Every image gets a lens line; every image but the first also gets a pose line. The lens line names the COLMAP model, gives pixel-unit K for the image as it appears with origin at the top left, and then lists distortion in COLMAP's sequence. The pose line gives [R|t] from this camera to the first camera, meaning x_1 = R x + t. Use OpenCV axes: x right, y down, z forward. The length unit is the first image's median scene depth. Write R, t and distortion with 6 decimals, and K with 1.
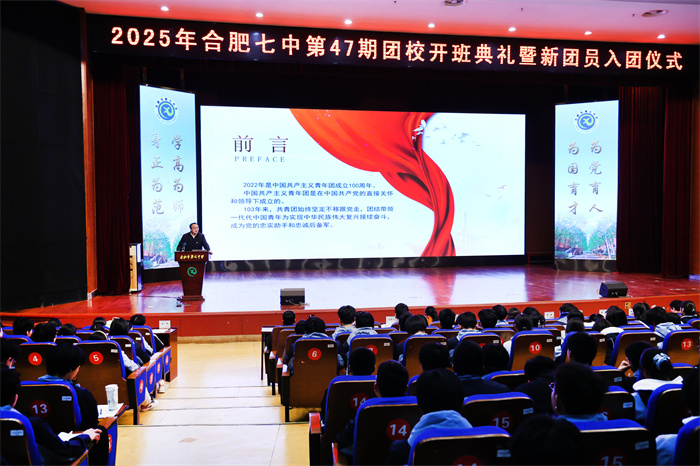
lens RADIAL K [[670.2, 0, 351.2], [0, 670.2, 234.5], [0, 0, 1]] dist [0.078378, 0.000000]
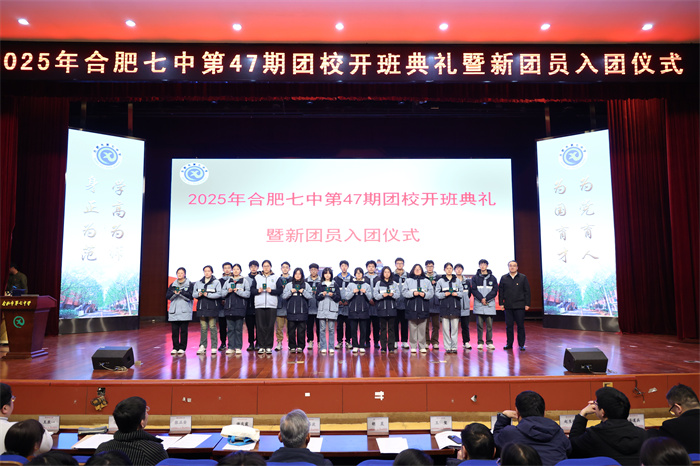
lens RADIAL K [[487.6, 0, 346.4], [0, 487.6, 237.2], [0, 0, 1]] dist [0.019815, 0.002221]
pose [[0.980842, -0.014932, -0.194234, 0.222607], [-0.008289, 0.992956, -0.118194, 0.017317], [0.194631, 0.117540, 0.973809, 0.416928]]
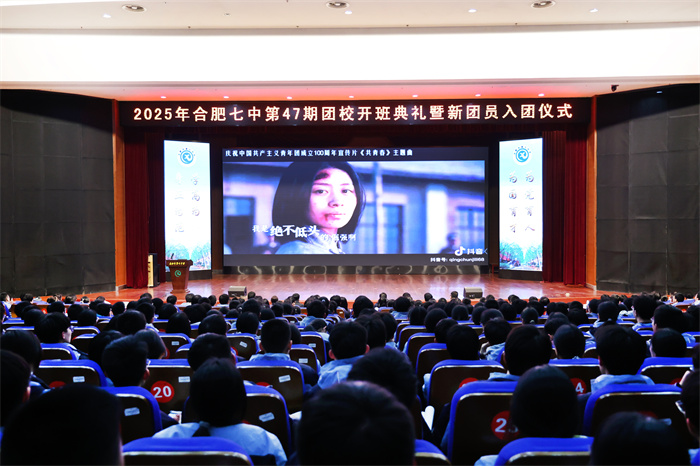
lens RADIAL K [[704.4, 0, 336.1], [0, 704.4, 245.8], [0, 0, 1]] dist [0.101949, 0.000000]
pose [[0.971814, 0.010798, -0.235500, 0.397777], [-0.008154, 0.999892, 0.012199, -0.023679], [0.235606, -0.009935, 0.971798, -0.368423]]
